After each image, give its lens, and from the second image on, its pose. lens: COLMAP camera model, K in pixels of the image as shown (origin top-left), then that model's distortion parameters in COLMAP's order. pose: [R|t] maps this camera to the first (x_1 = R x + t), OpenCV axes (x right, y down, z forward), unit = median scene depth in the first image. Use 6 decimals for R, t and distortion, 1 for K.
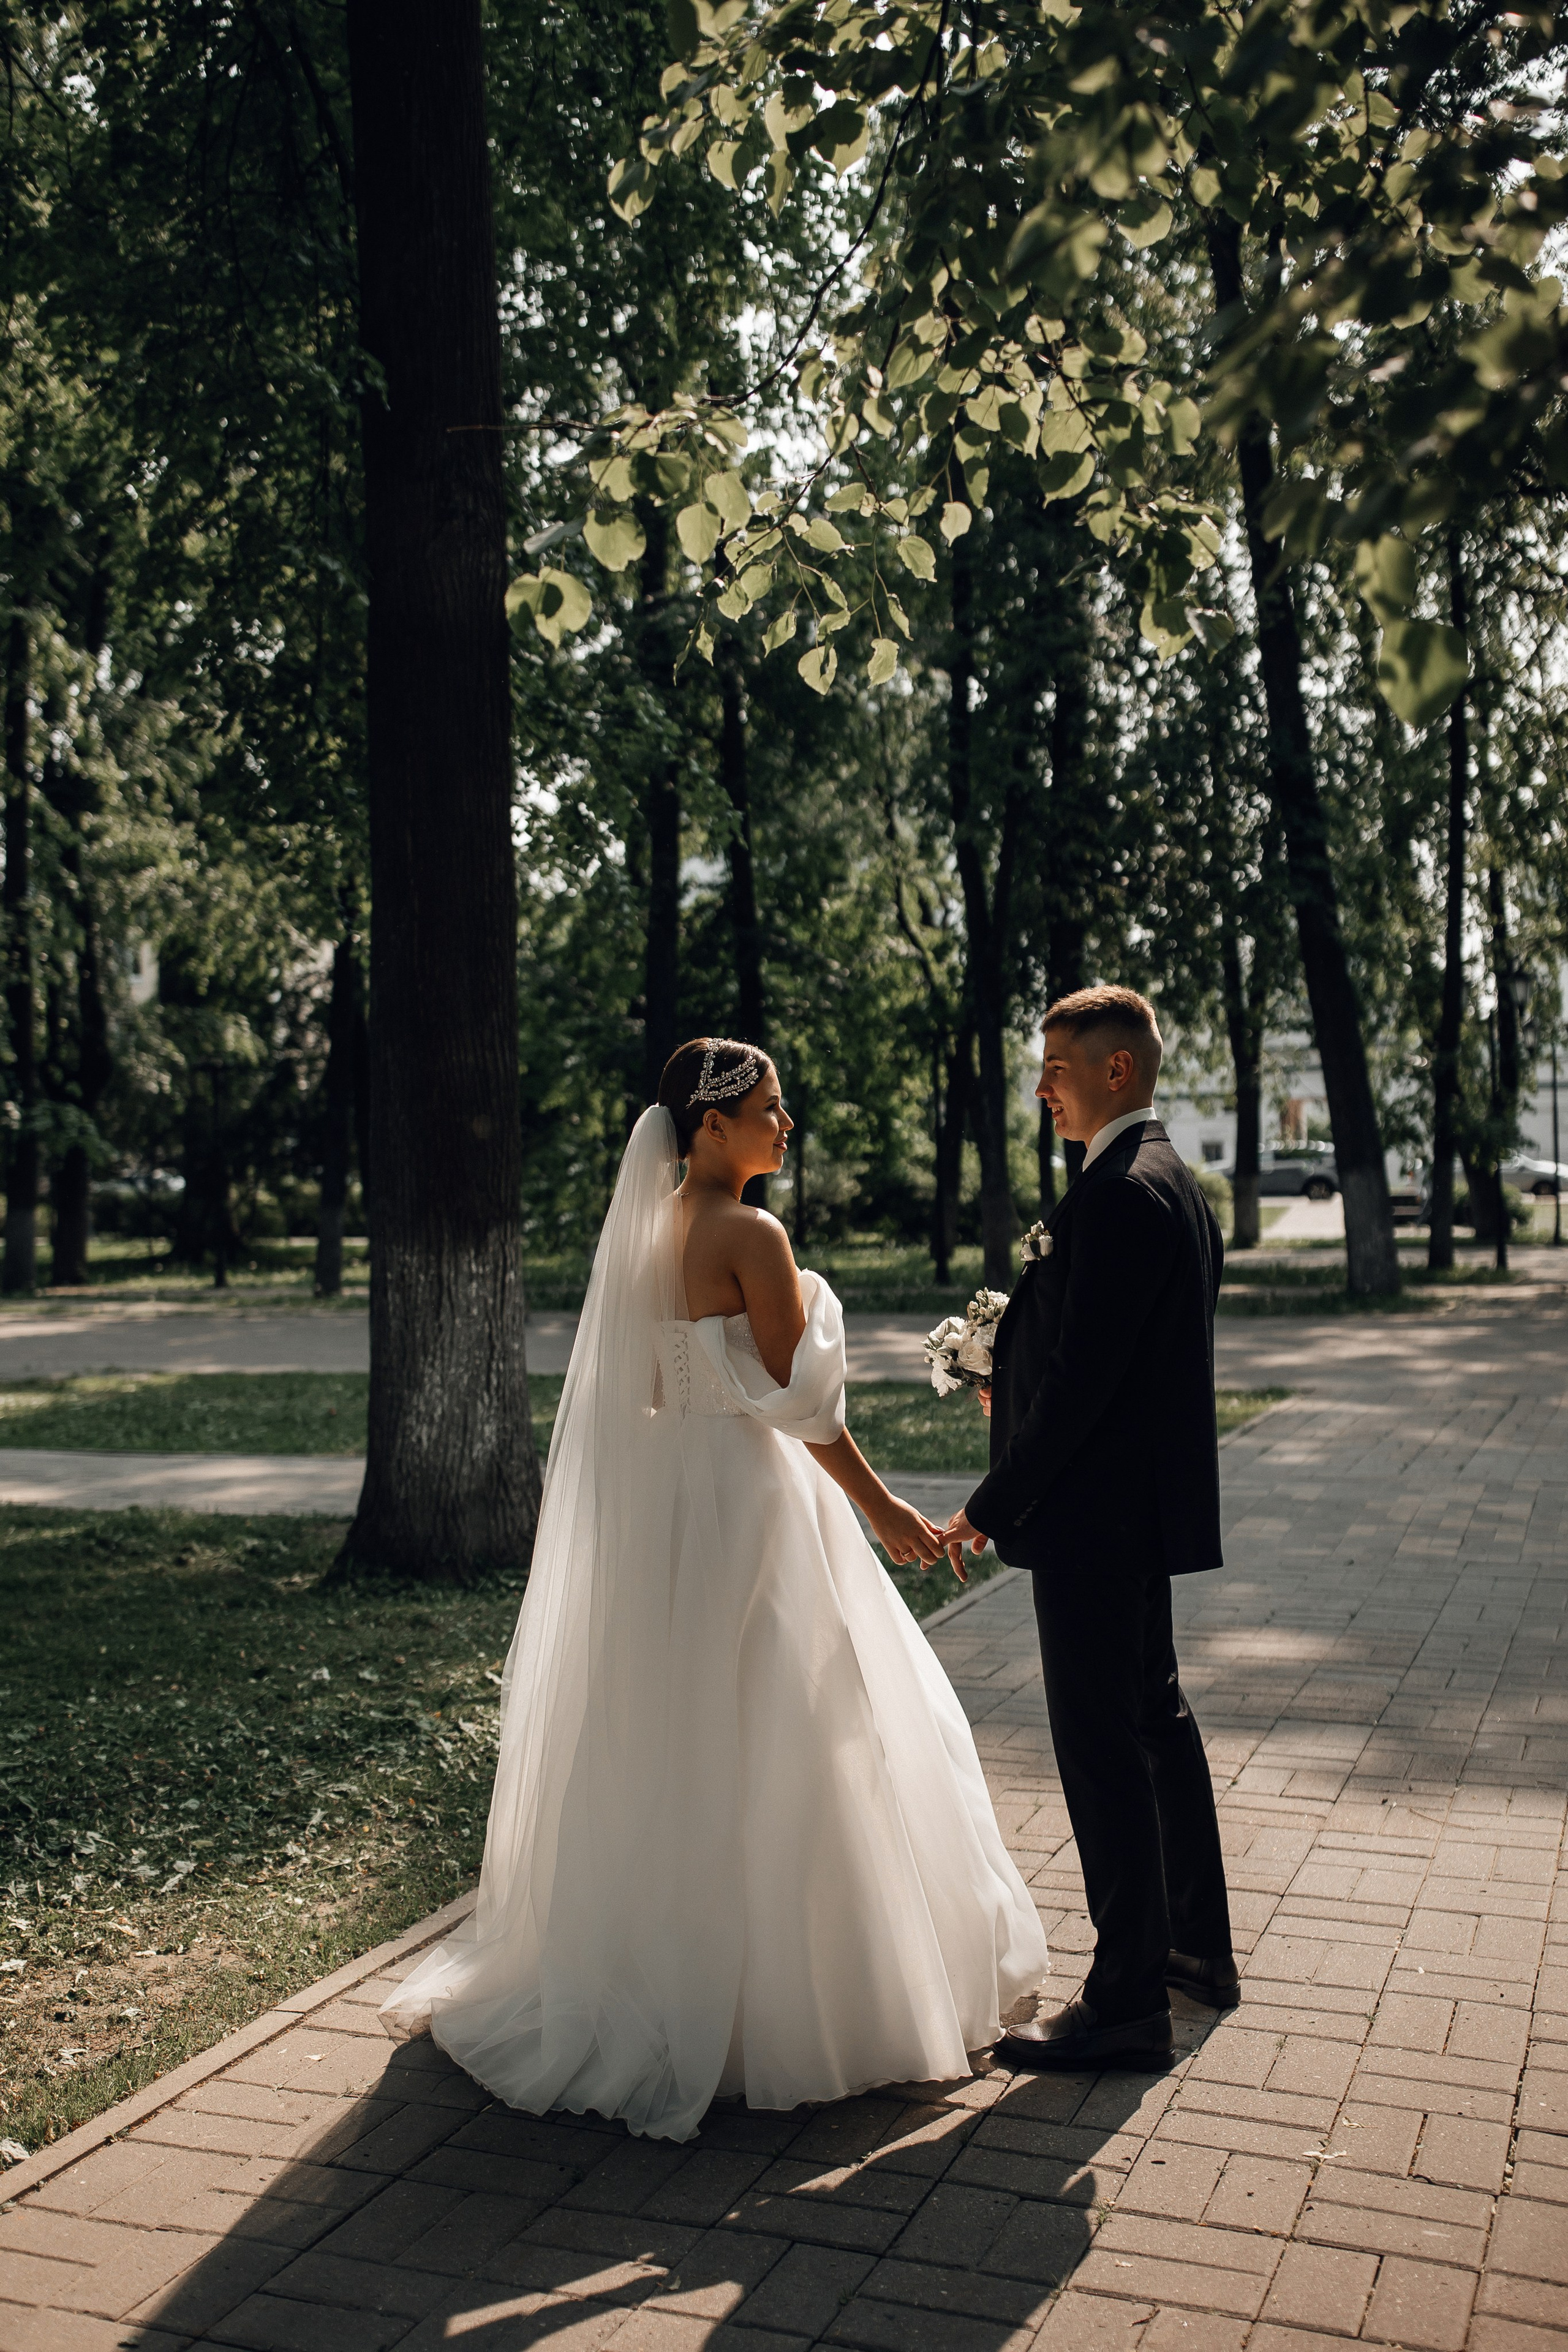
lens RADIAL K [[2229.9, 0, 844.2], [0, 2229.9, 1112.5], [0, 0, 1]] dist [-0.003341, -0.008383]
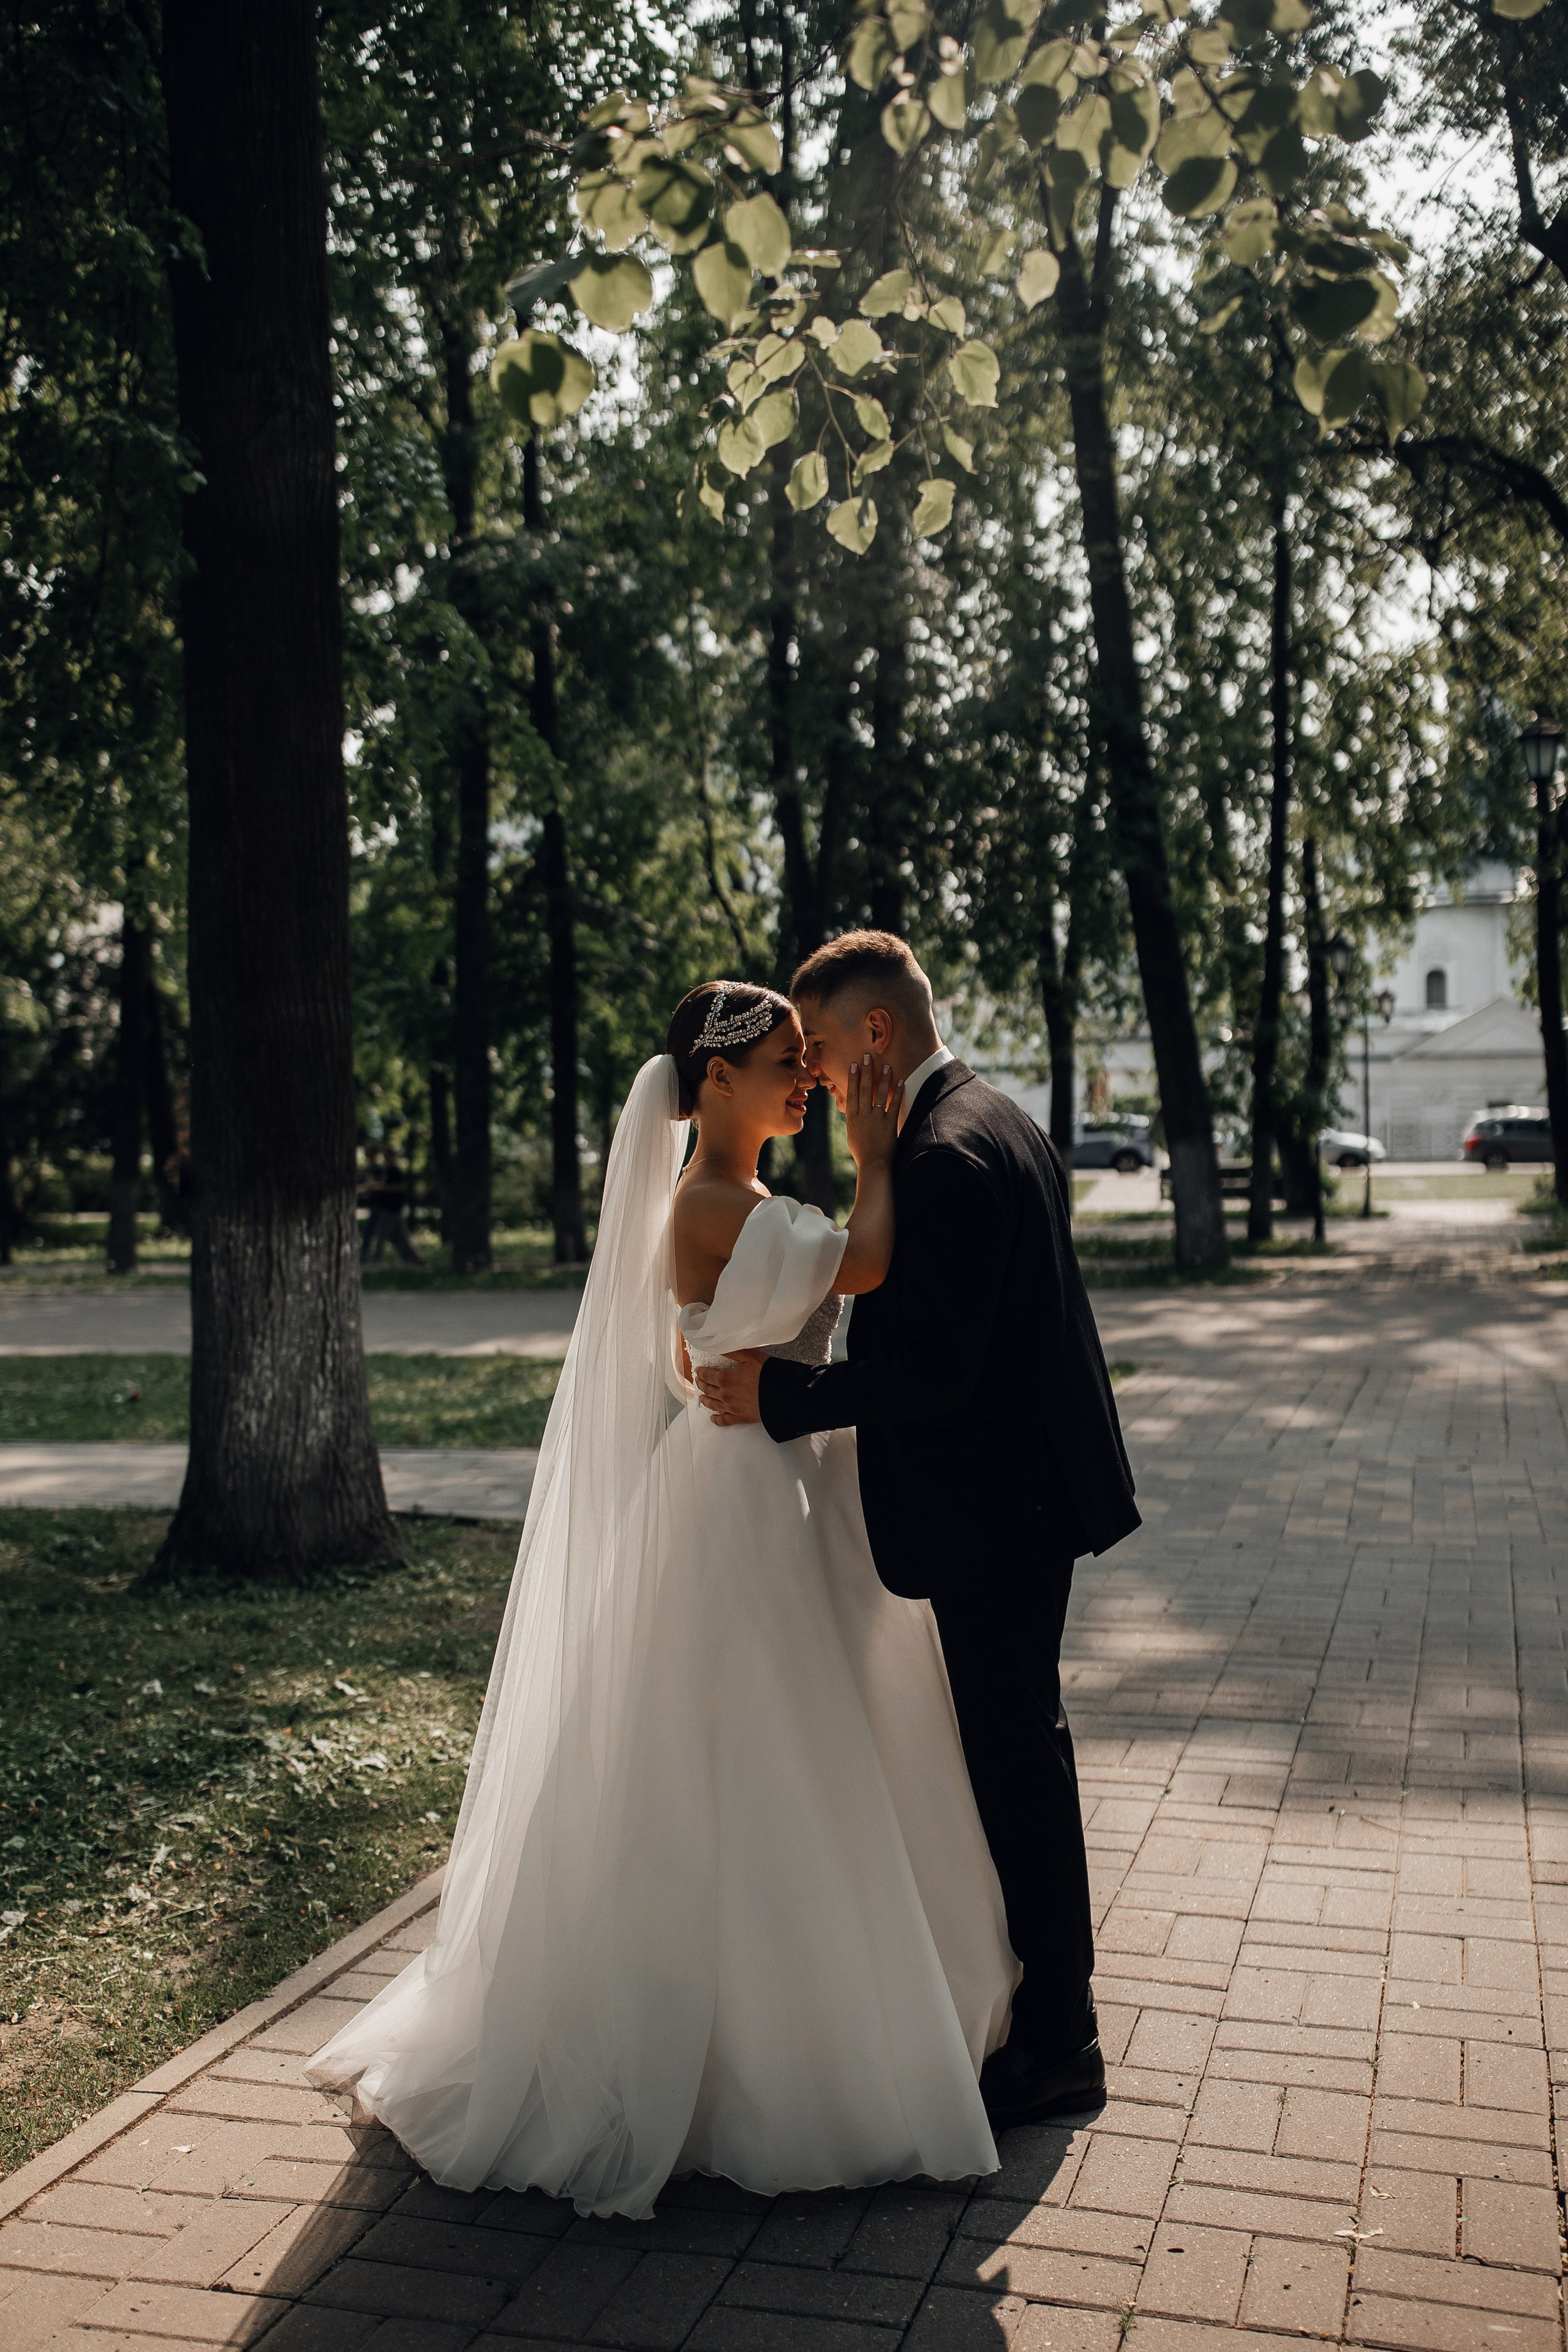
lens RADIAL K [[2233.8, 0, 784.0], [0, 2233.8, 1176.0], [0, 0, 1]] dist [-0.003639, -0.008391]
pose [[0.997671, -0.002003, 0.068175, -0.047656], [-0.000661, 0.999238, 0.039037, 0.010807], [-0.068201, -0.038991, 0.996909, 0.103544]]
